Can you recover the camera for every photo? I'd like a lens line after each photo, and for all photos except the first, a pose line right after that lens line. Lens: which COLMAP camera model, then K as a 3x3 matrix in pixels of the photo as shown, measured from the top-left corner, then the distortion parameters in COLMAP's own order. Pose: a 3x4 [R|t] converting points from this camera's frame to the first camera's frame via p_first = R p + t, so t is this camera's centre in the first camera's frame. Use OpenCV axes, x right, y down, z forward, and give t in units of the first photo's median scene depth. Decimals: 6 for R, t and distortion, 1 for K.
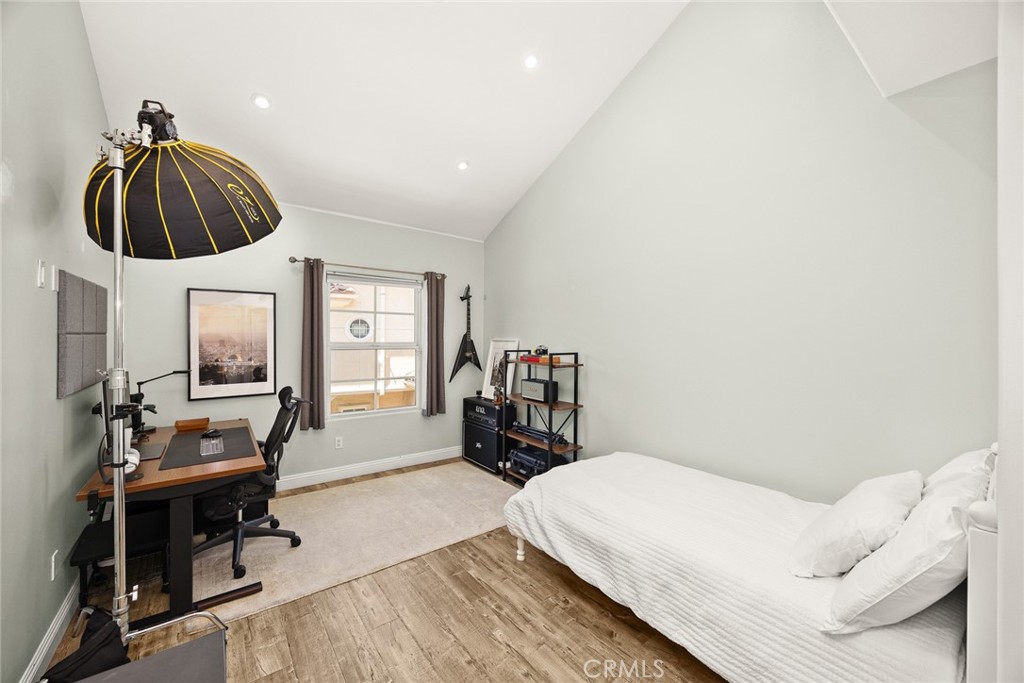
lens RADIAL K [[402.9, 0, 510.6], [0, 402.9, 339.9], [0, 0, 1]] dist [0.001436, 0.000127]
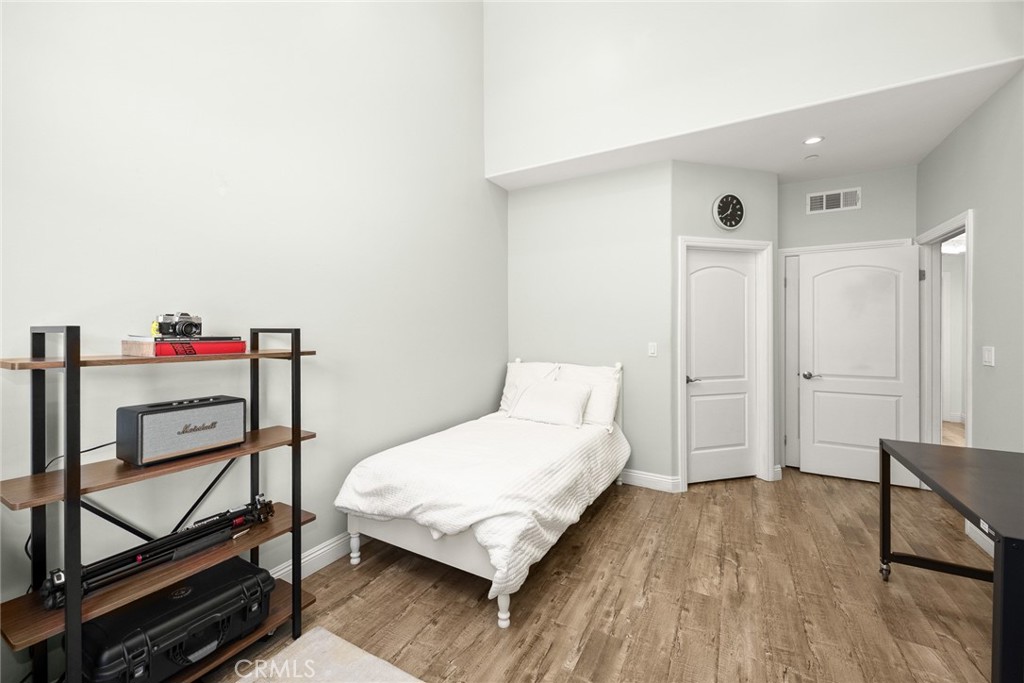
lens RADIAL K [[402.9, 0, 510.7], [0, 402.9, 334.0], [0, 0, 1]] dist [0.001436, 0.000127]
pose [[-0.405991, -0.008897, 0.913834, -0.720859], [0.002522, 0.999938, 0.010856, 0.051922], [-0.913874, 0.006712, -0.405943, 1.519379]]
